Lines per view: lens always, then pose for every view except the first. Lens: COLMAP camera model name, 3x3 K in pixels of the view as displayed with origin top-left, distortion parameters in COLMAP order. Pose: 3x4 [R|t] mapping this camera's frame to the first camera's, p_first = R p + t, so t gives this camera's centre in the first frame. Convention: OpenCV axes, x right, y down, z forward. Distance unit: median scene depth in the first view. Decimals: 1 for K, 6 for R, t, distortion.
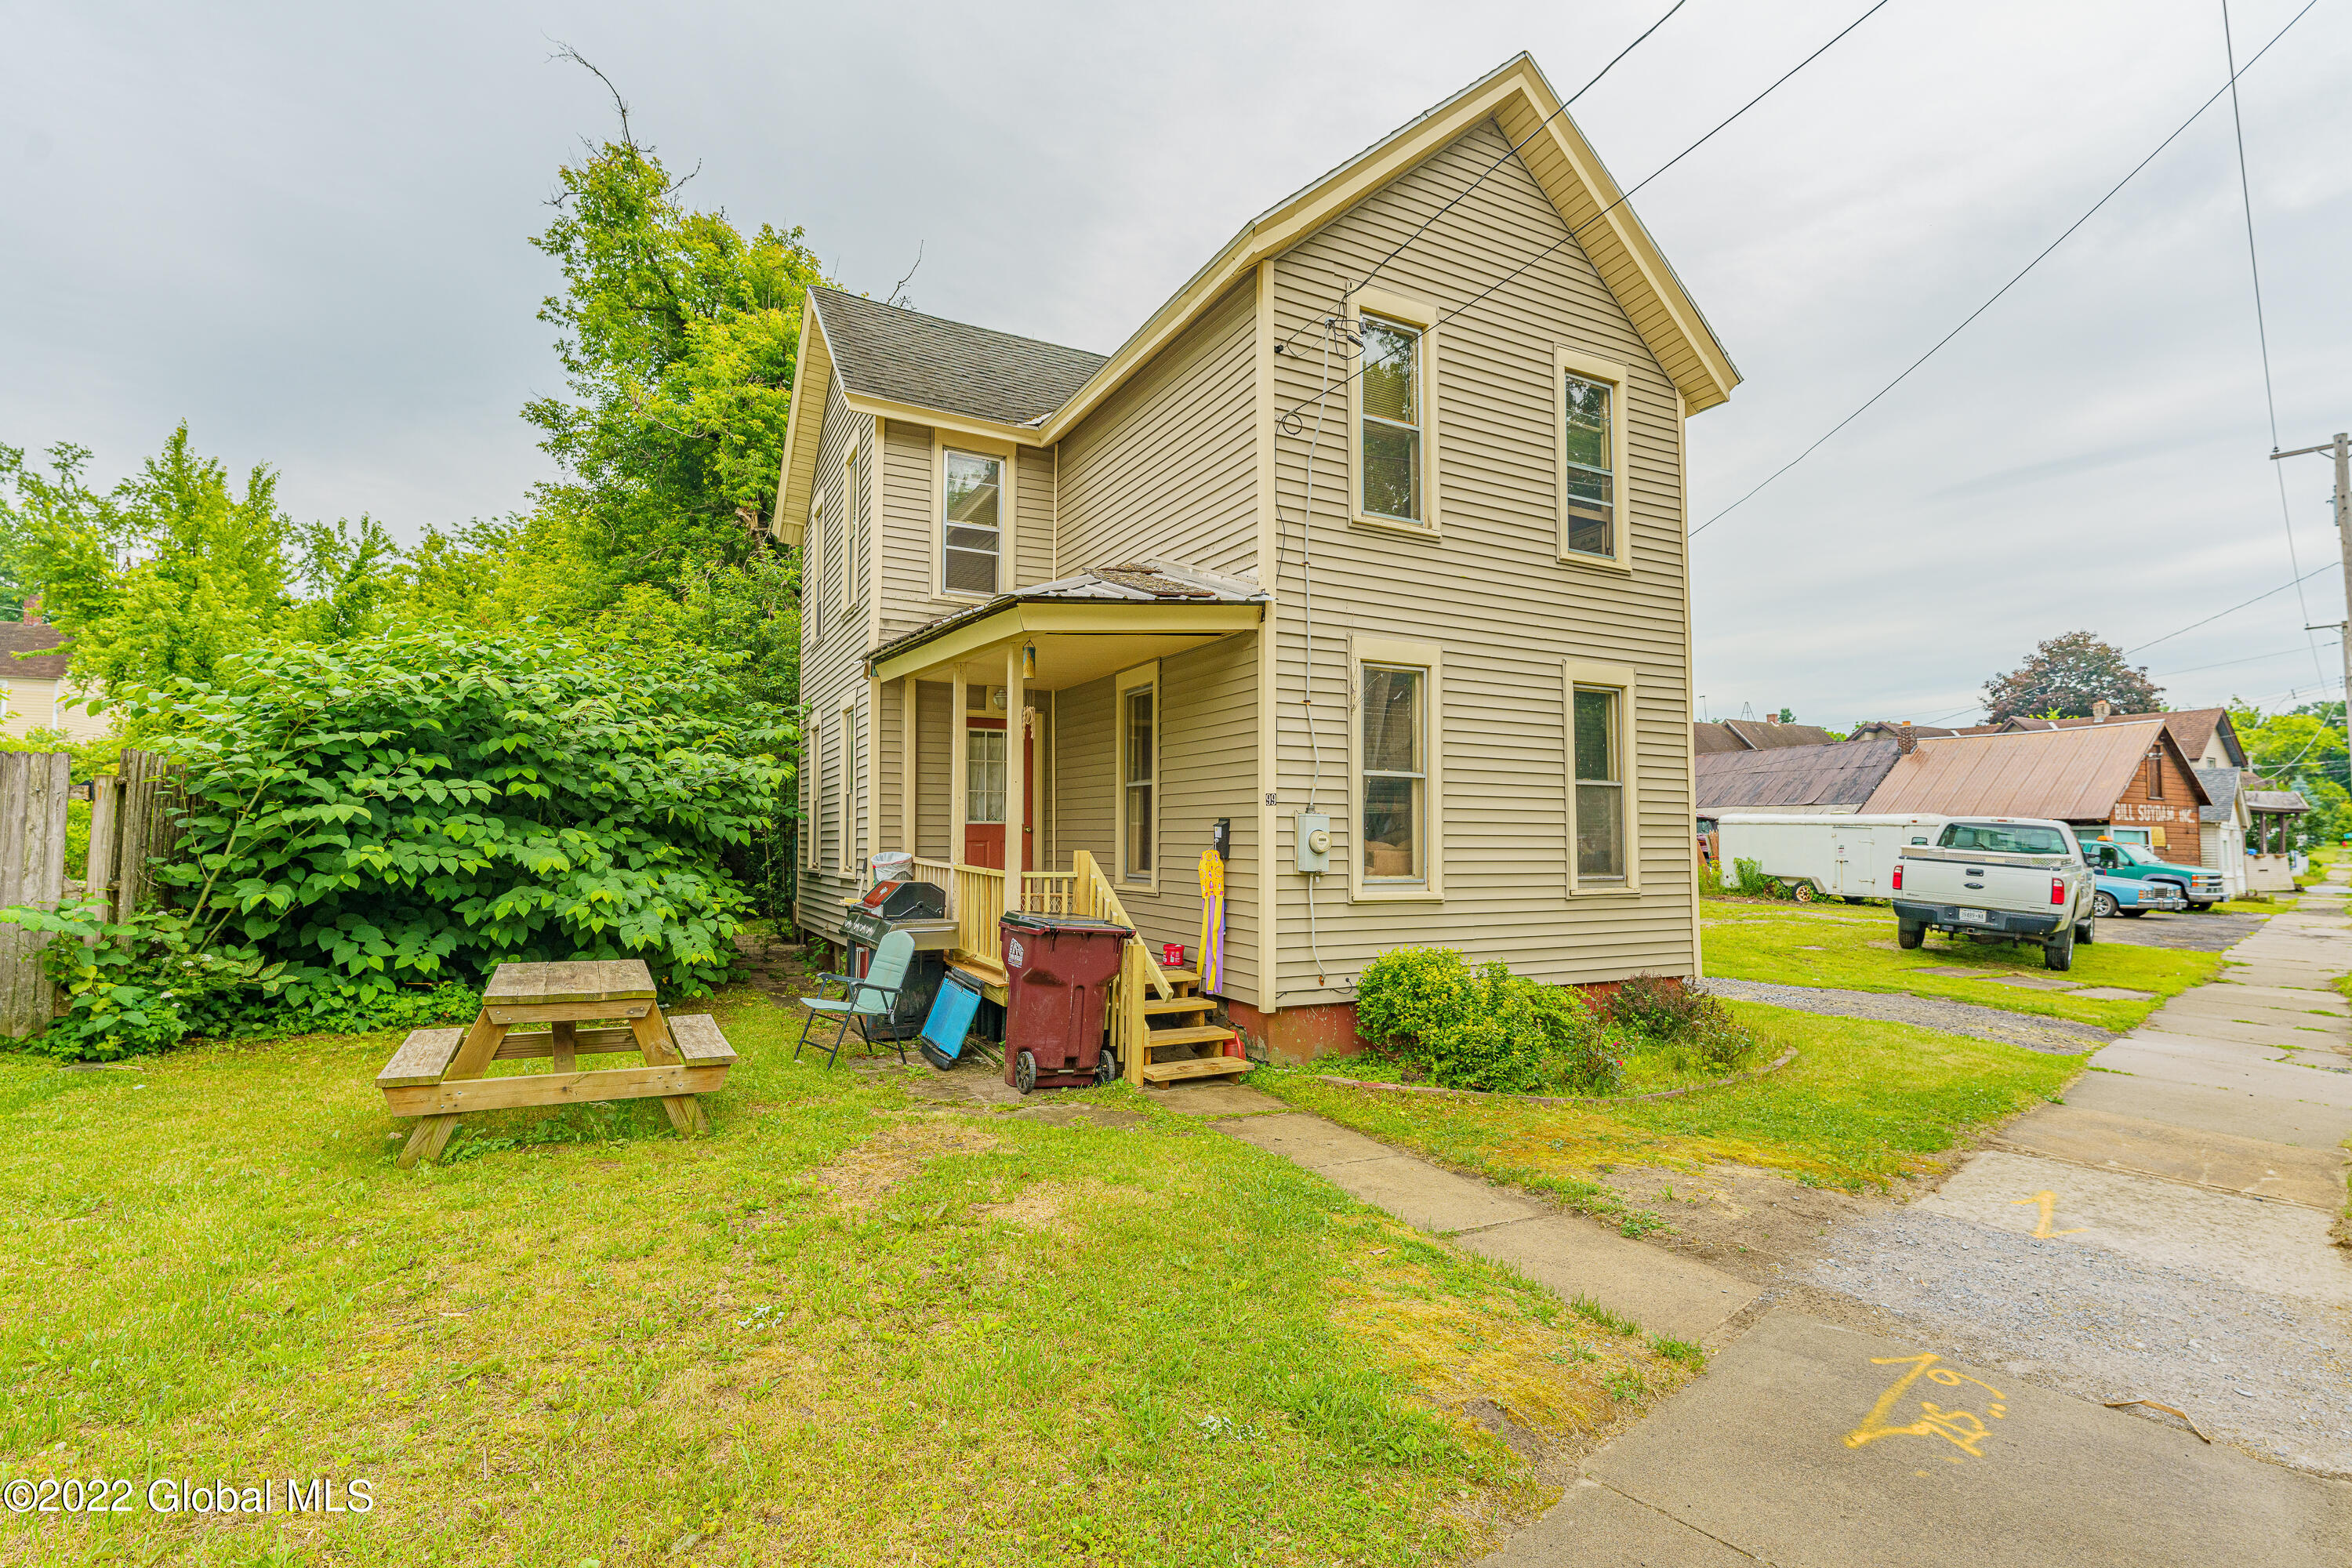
lens RADIAL K [[1062.4, 0, 1171.3], [0, 1062.4, 780.7], [0, 0, 1]] dist [-0.002811, -0.000481]
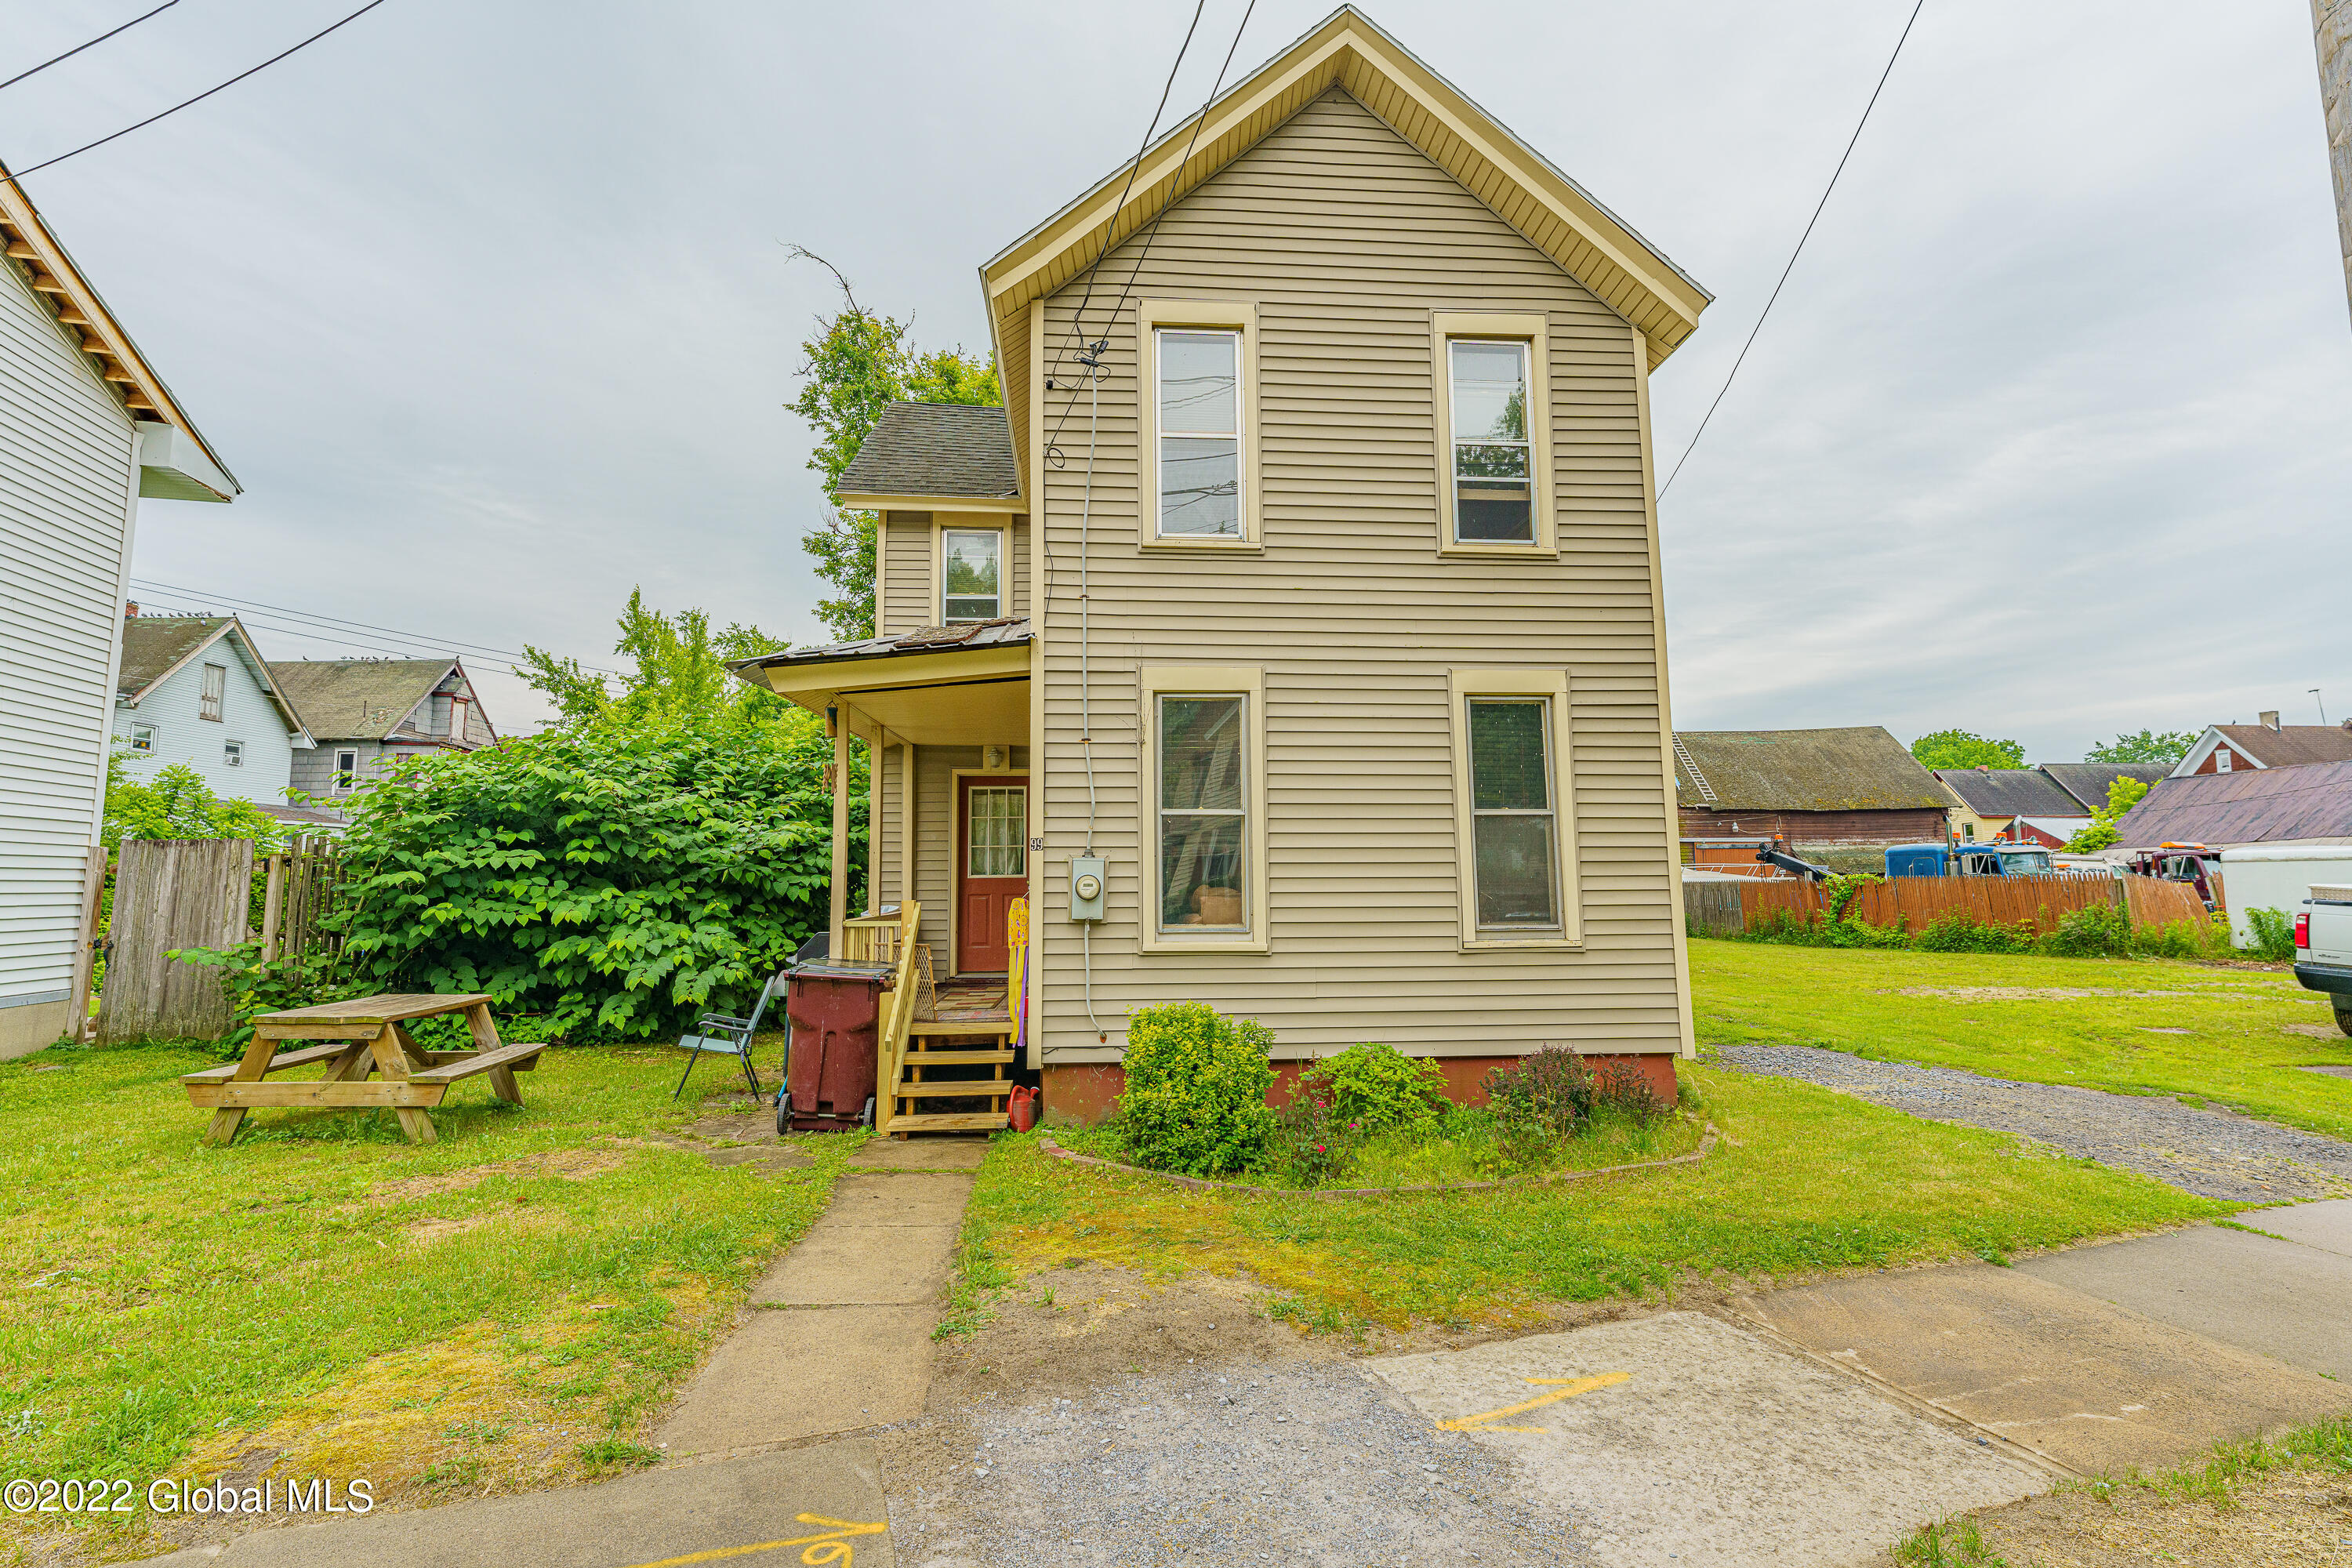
lens RADIAL K [[1062.4, 0, 1171.3], [0, 1062.4, 780.7], [0, 0, 1]] dist [-0.002811, -0.000481]
pose [[0.919941, -0.055939, -0.388044, 0.529086], [0.034189, 0.997444, -0.062736, 0.022619], [0.390562, 0.044446, 0.919503, 0.146455]]
